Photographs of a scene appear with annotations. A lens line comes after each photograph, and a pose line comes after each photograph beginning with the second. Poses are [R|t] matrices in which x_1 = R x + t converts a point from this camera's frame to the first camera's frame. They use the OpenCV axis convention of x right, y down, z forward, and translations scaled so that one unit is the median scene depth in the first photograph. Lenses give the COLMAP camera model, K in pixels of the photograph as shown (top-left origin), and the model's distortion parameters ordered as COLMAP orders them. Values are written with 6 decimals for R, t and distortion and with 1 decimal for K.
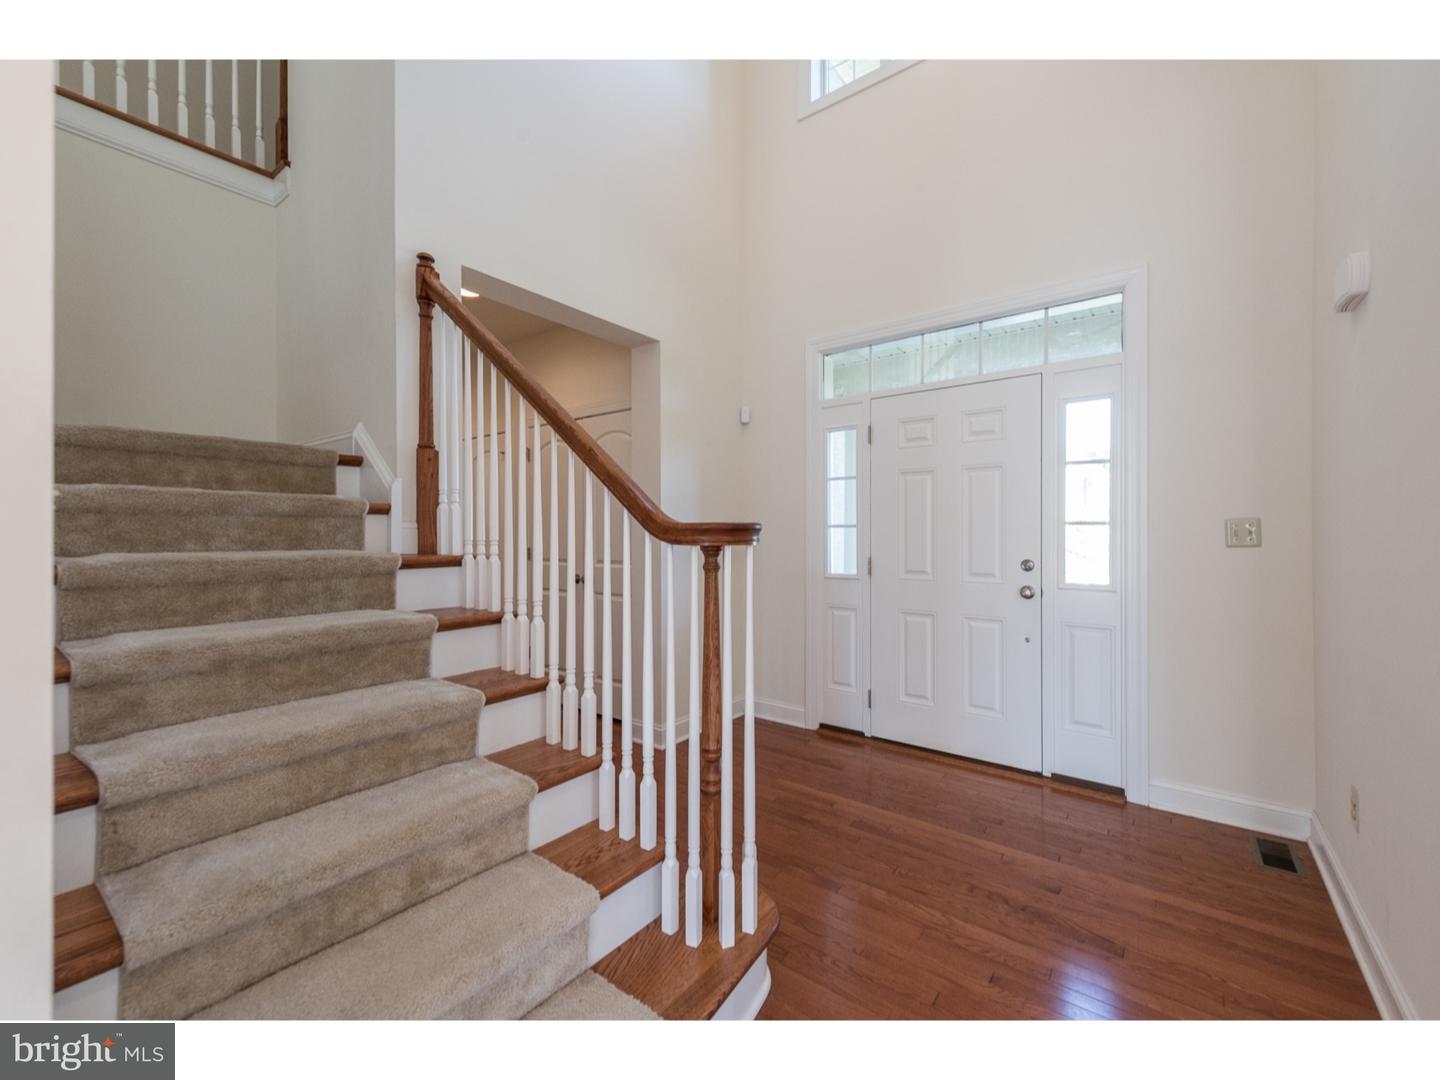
lens RADIAL K [[583.3, 0, 716.2], [0, 583.3, 544.4], [0, 0, 1]] dist [0.006193, -0.000491]
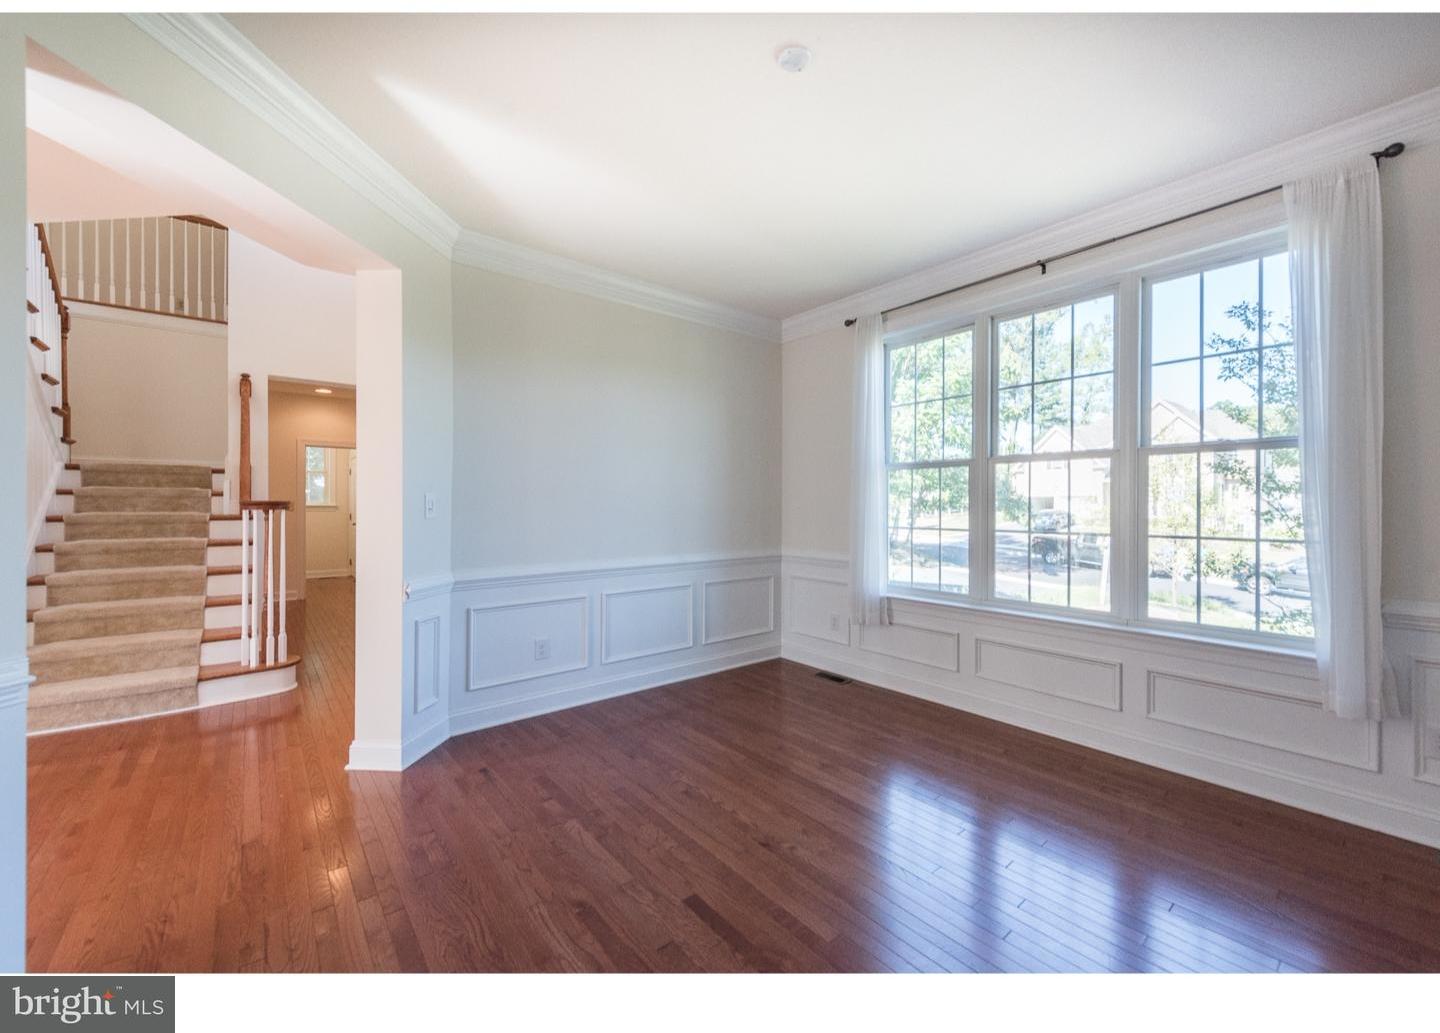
lens RADIAL K [[562.3, 0, 725.9], [0, 562.3, 514.1], [0, 0, 1]] dist [0.003456, 0.000278]
pose [[0.980777, -0.003343, -0.195101, 1.972307], [0.002744, 0.999991, -0.003339, 0.033185], [0.195111, 0.002739, 0.980777, -0.822460]]
